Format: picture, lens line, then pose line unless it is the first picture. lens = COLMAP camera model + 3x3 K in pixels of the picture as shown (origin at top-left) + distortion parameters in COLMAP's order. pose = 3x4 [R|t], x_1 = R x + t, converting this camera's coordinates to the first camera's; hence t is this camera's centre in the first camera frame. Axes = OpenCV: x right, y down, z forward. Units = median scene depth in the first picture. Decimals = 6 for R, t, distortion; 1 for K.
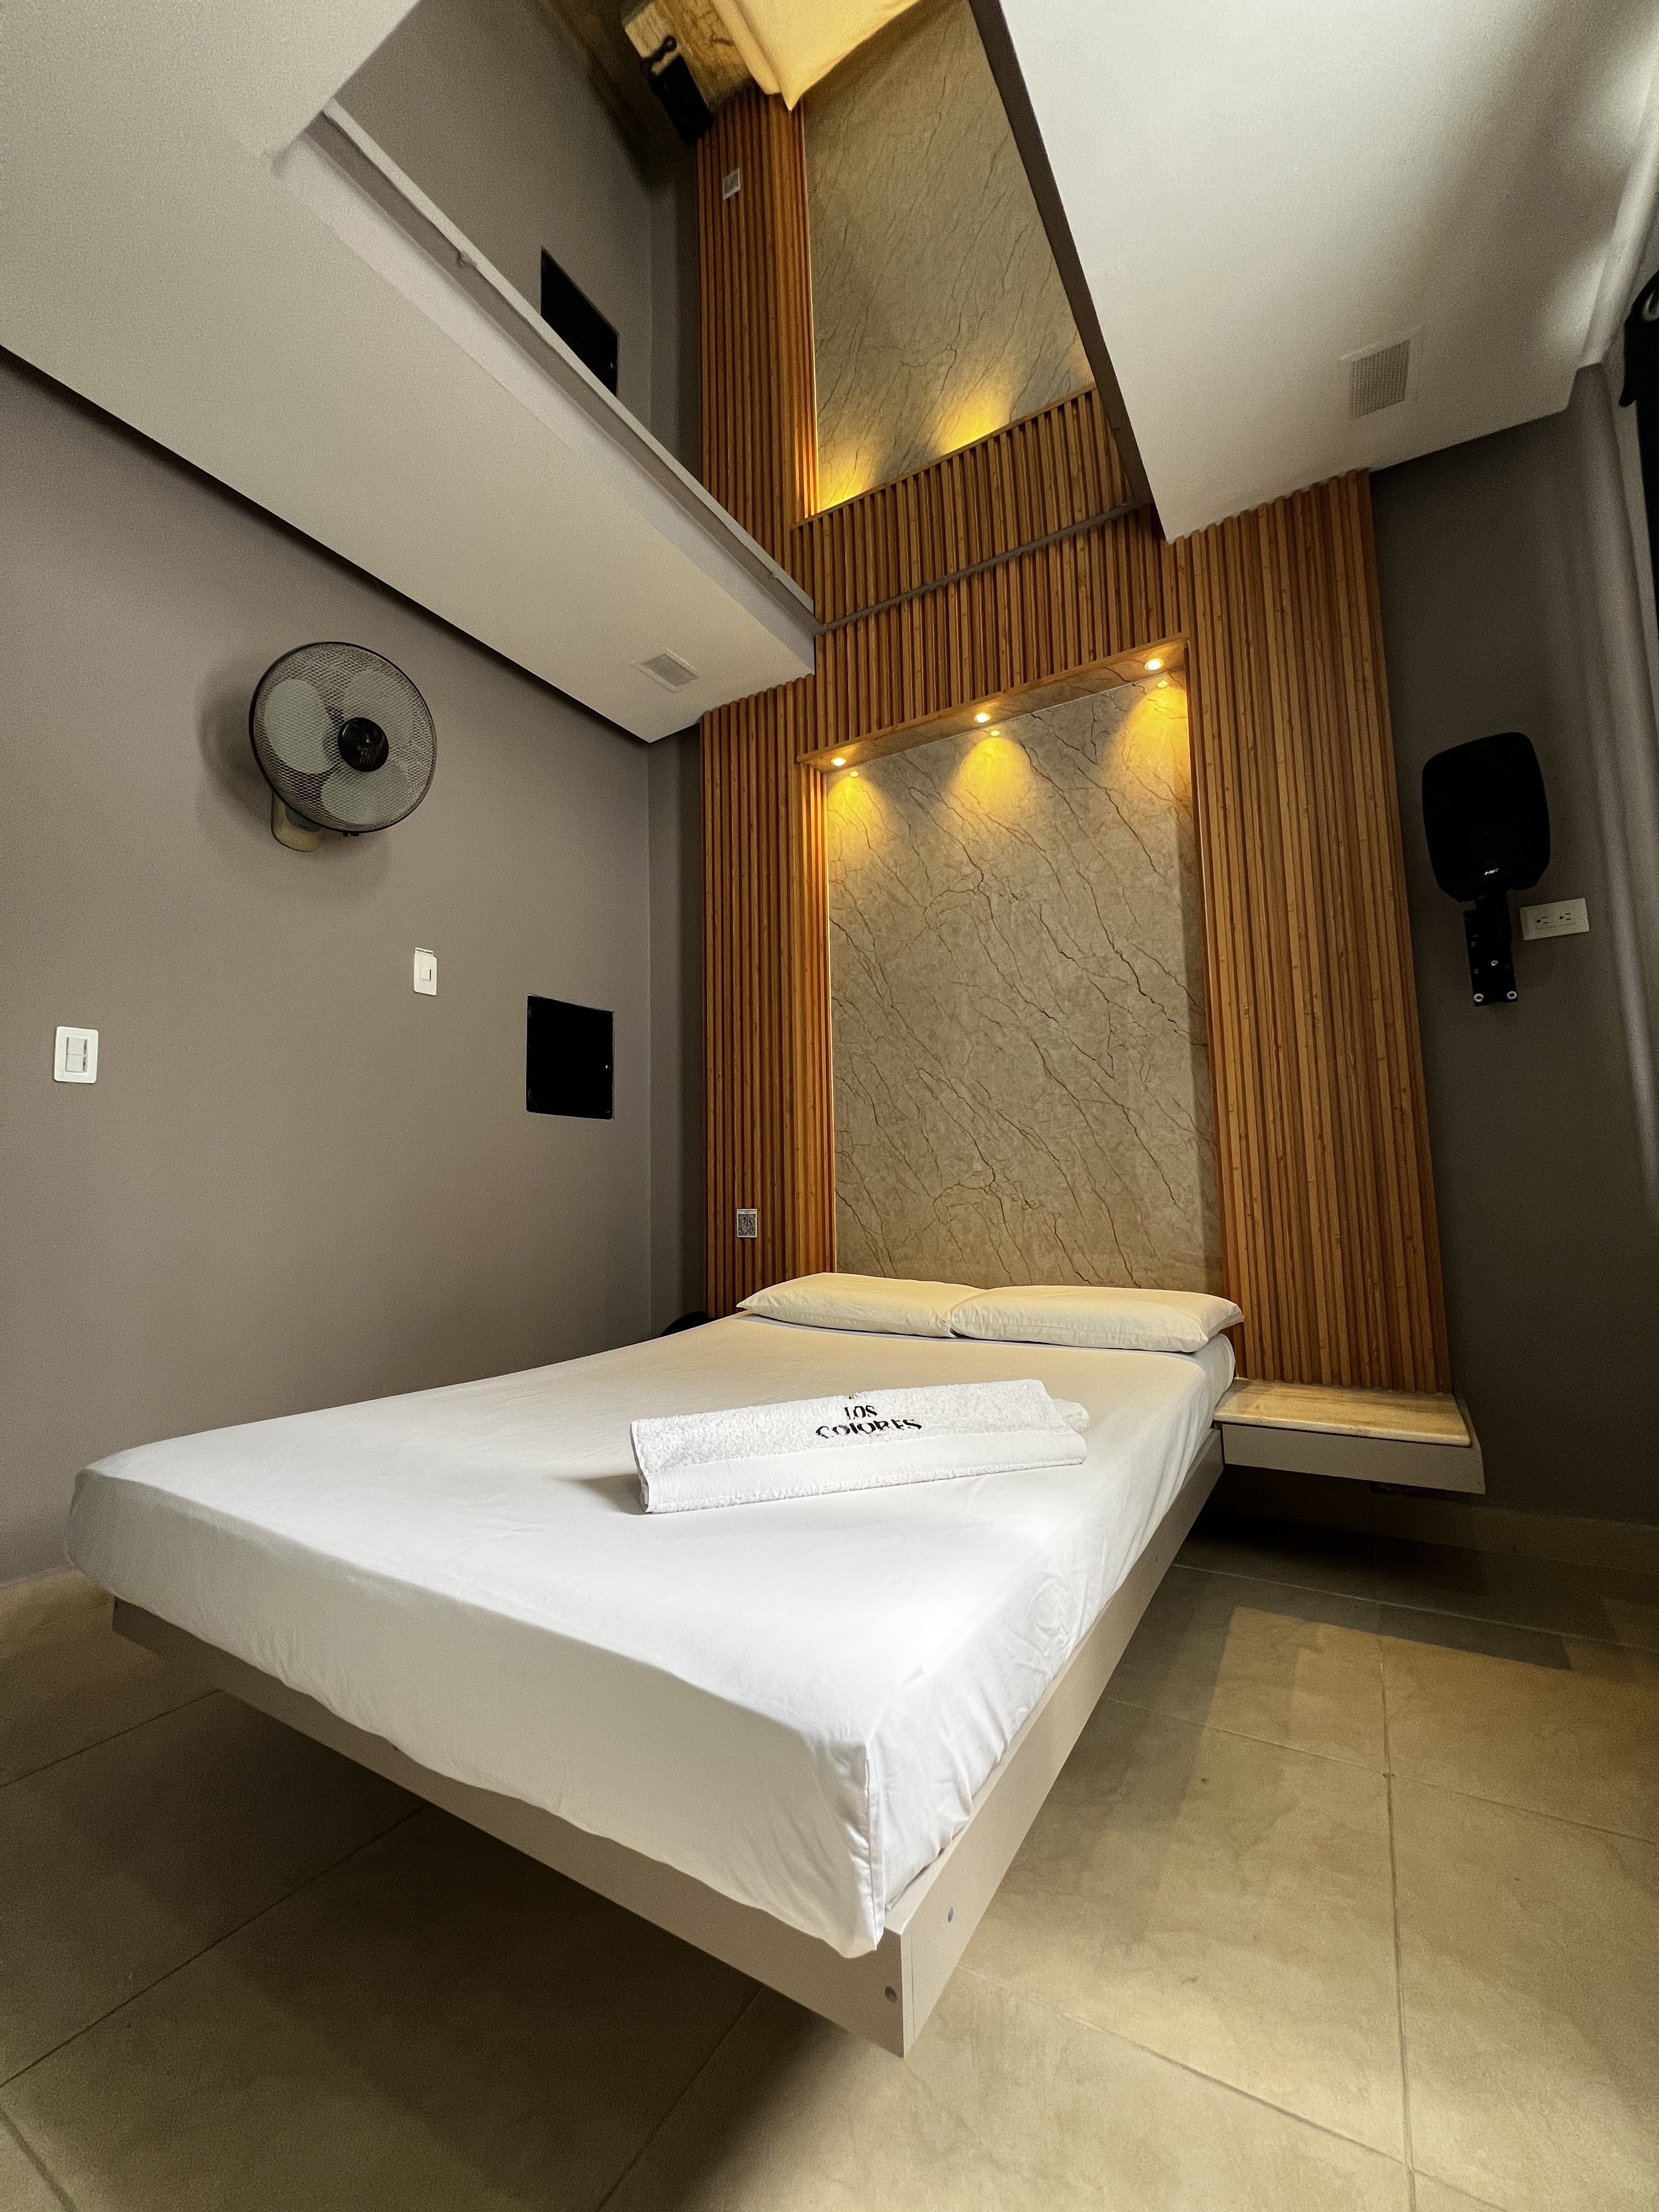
lens RADIAL K [[883.7, 0, 835.6], [0, 883.7, 1106.9], [0, 0, 1]] dist [-0.001554, 0.000818]
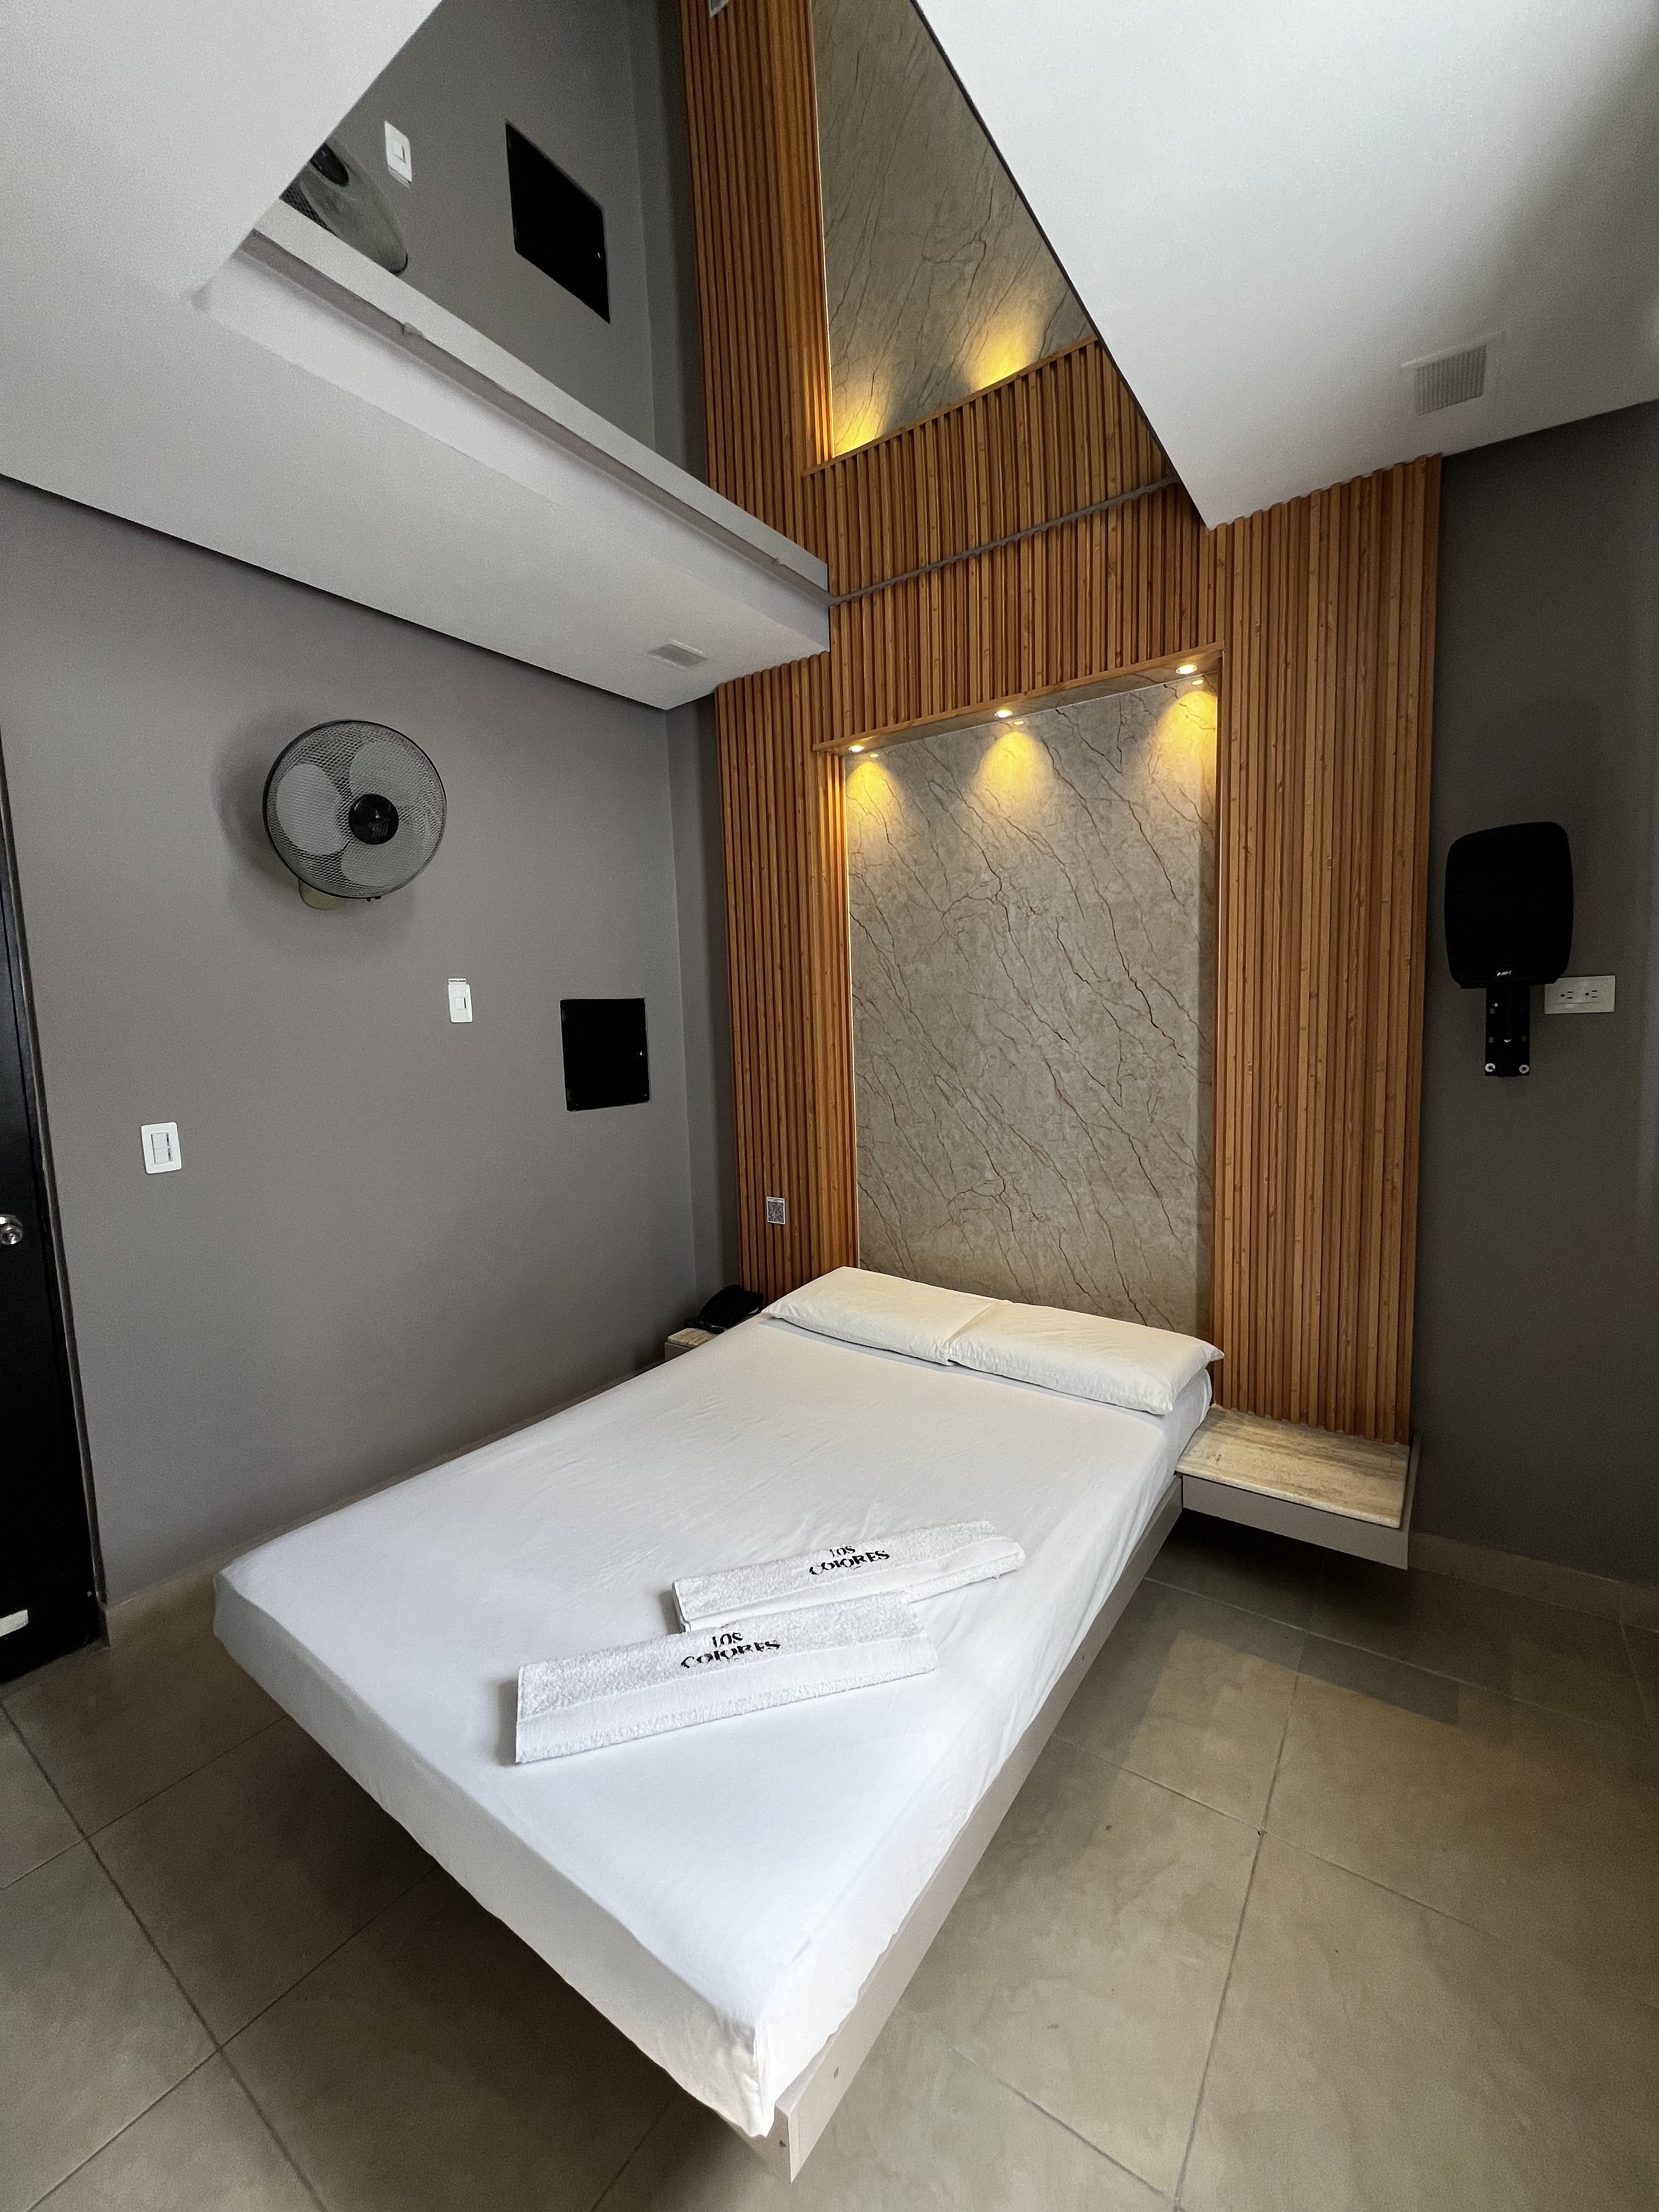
lens RADIAL K [[883.7, 0, 835.6], [0, 883.7, 1106.9], [0, 0, 1]] dist [-0.001554, 0.000818]
pose [[0.996921, -0.001856, -0.078390, 0.061036], [0.017589, 0.979538, 0.200491, -0.223149], [0.076414, -0.201252, 0.976554, -0.018241]]
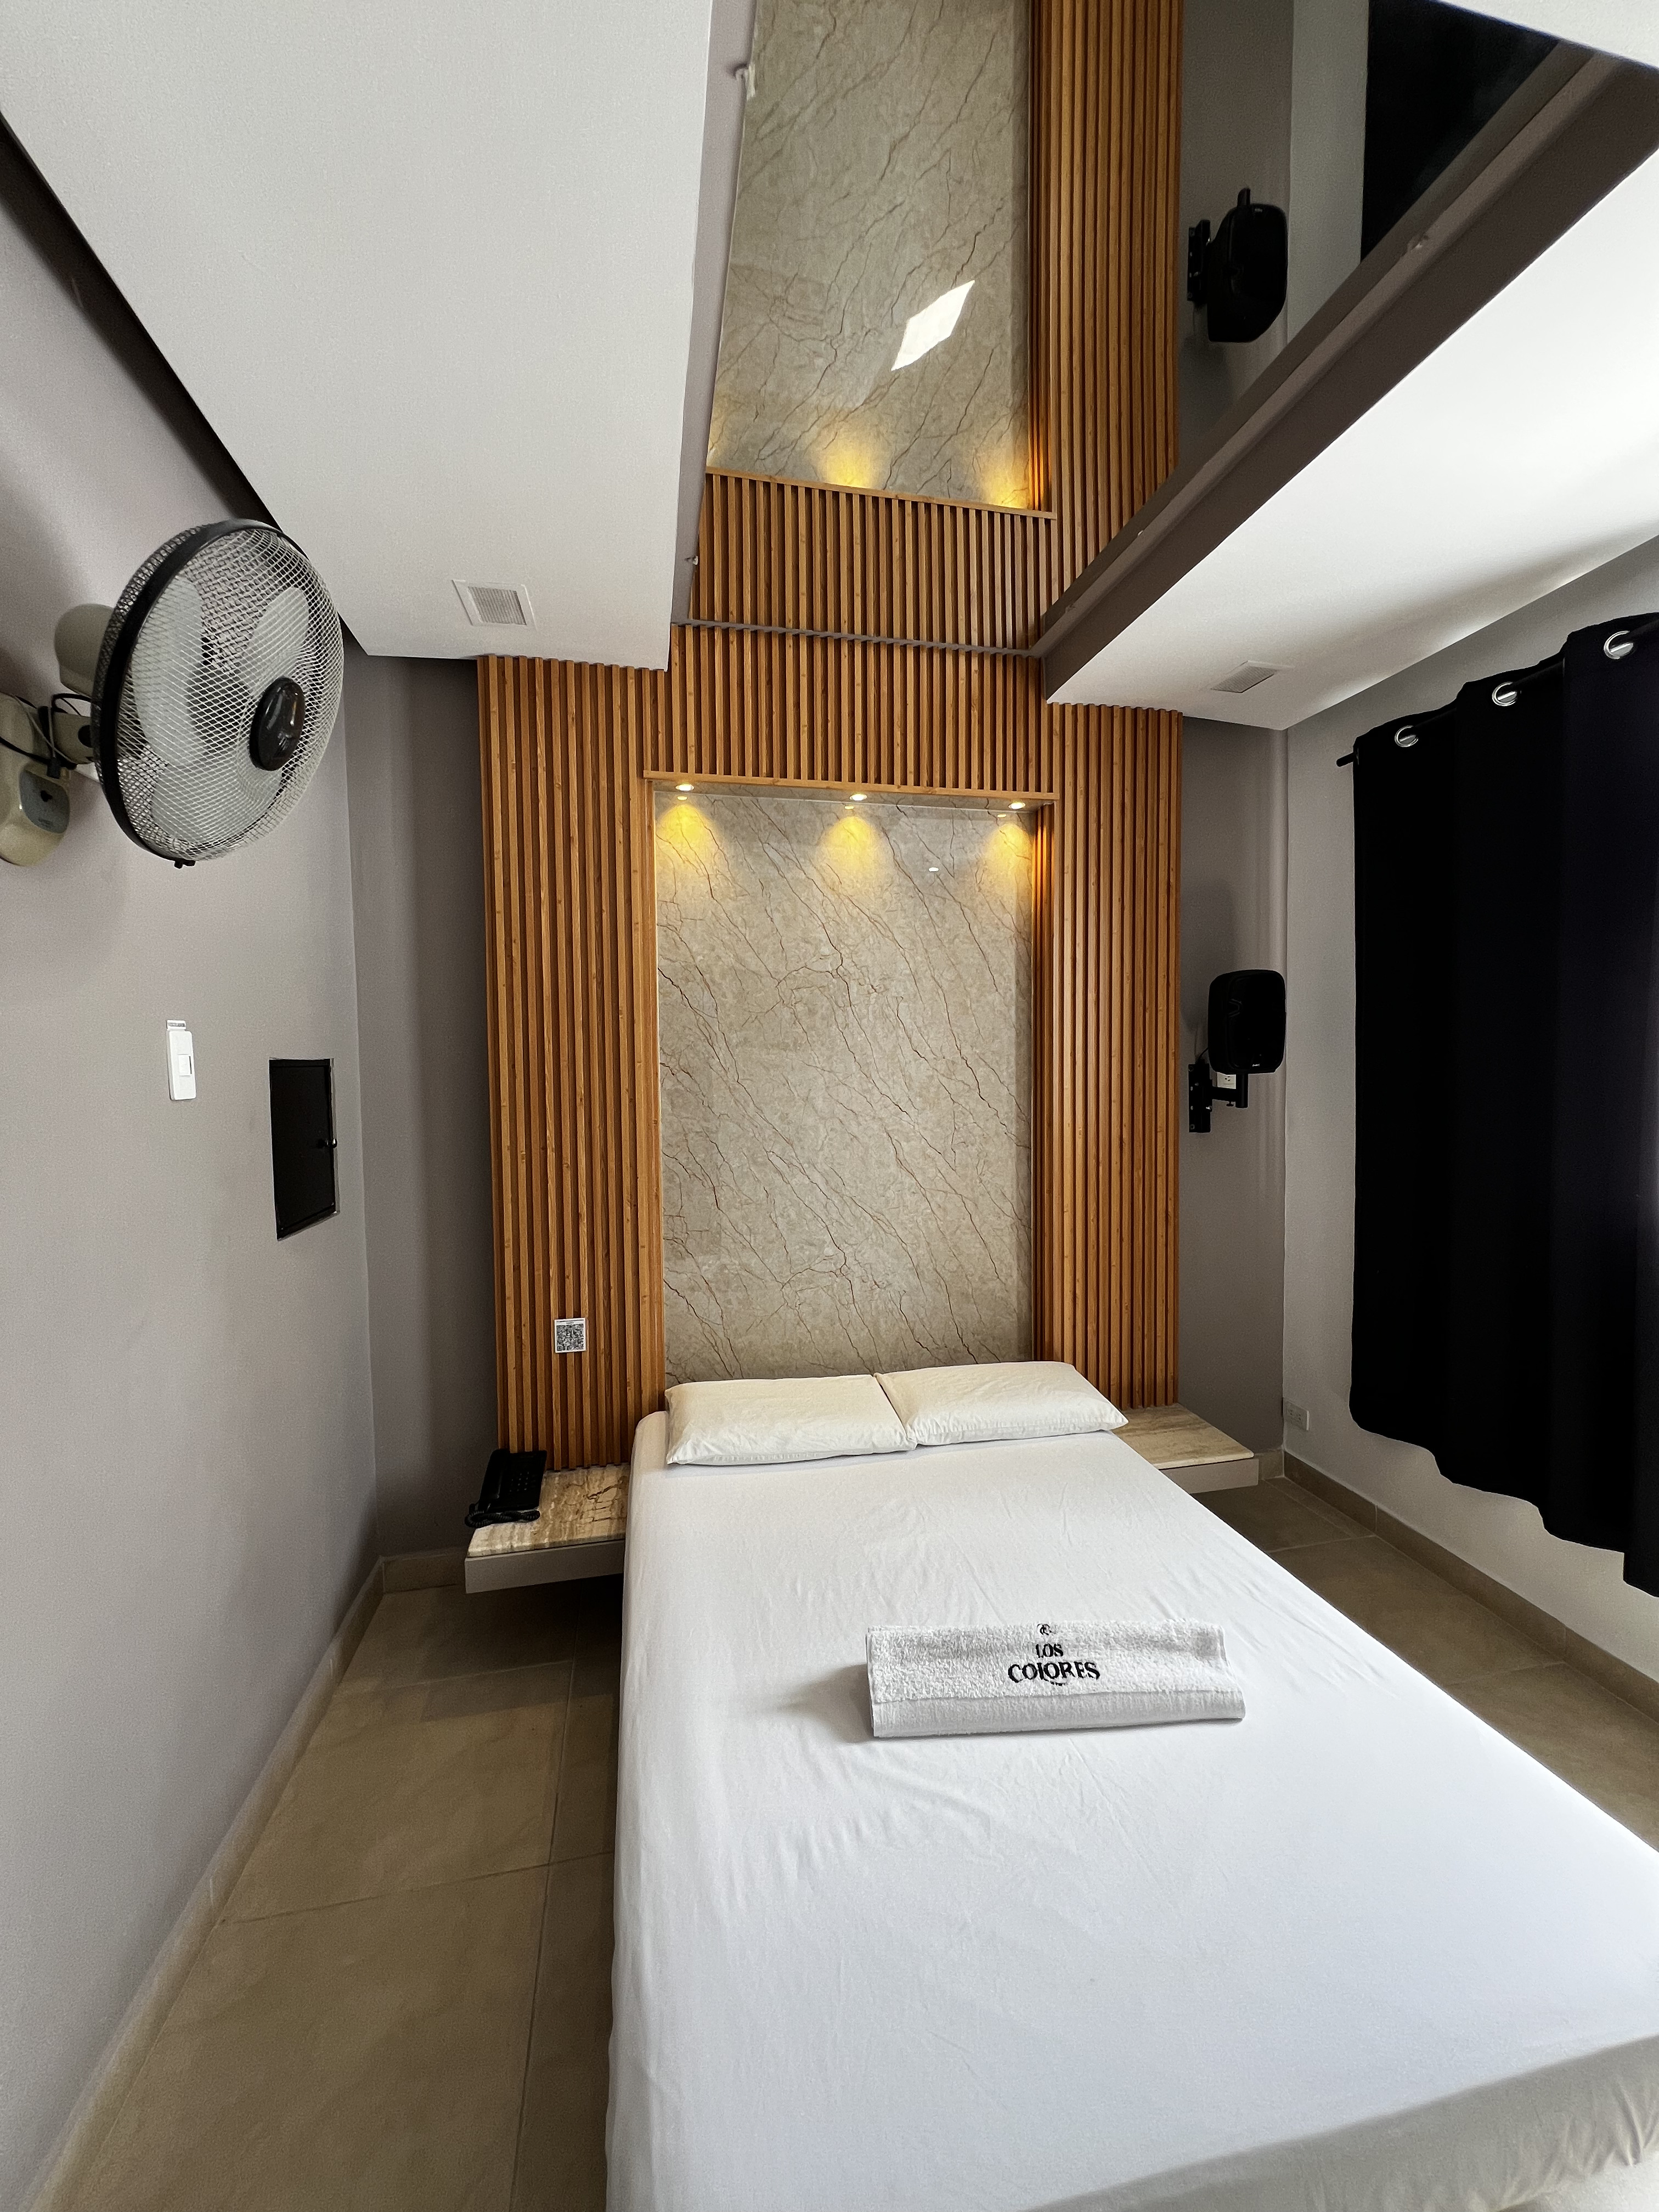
lens RADIAL K [[887.2, 0, 829.5], [0, 887.2, 1106.0], [0, 0, 1]] dist [0.002434, 0.000309]
pose [[0.728885, -0.020906, 0.684316, -0.535173], [-0.071453, 0.991752, 0.106406, -0.207085], [-0.680897, -0.126454, 0.721380, 0.276436]]
